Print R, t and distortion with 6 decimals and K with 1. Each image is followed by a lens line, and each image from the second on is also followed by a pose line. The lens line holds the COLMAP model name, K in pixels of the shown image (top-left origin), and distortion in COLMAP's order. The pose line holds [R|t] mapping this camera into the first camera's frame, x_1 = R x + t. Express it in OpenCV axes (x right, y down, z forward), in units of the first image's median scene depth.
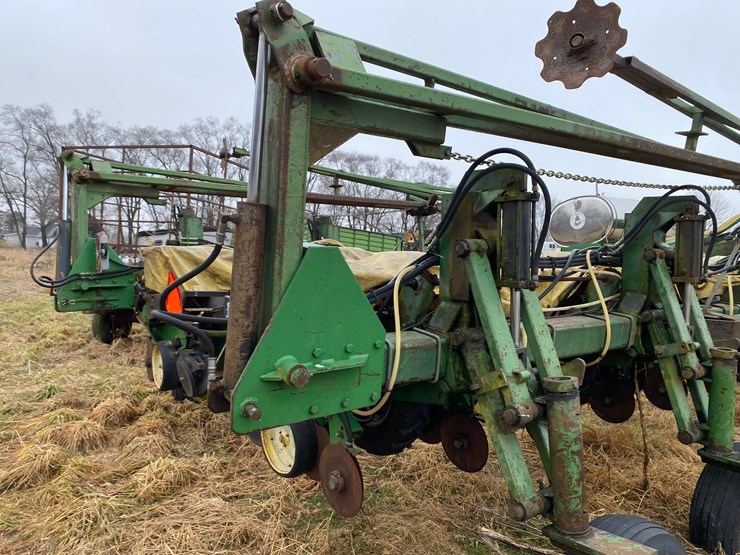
lens RADIAL K [[571.3, 0, 370.0], [0, 571.3, 277.5], [0, 0, 1]] dist [0.026209, -0.004889]
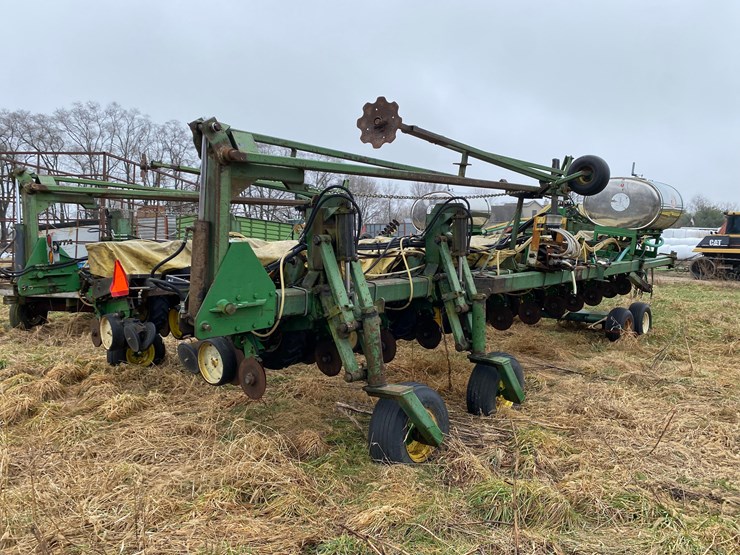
lens RADIAL K [[641.7, 0, 370.0], [0, 641.7, 277.5], [0, 0, 1]] dist [0.152550, -0.346630]
pose [[0.987434, -0.038137, 0.153361, 0.008933], [0.035305, 0.999153, 0.021150, 0.025203], [-0.154037, -0.015470, 0.987944, -0.865523]]
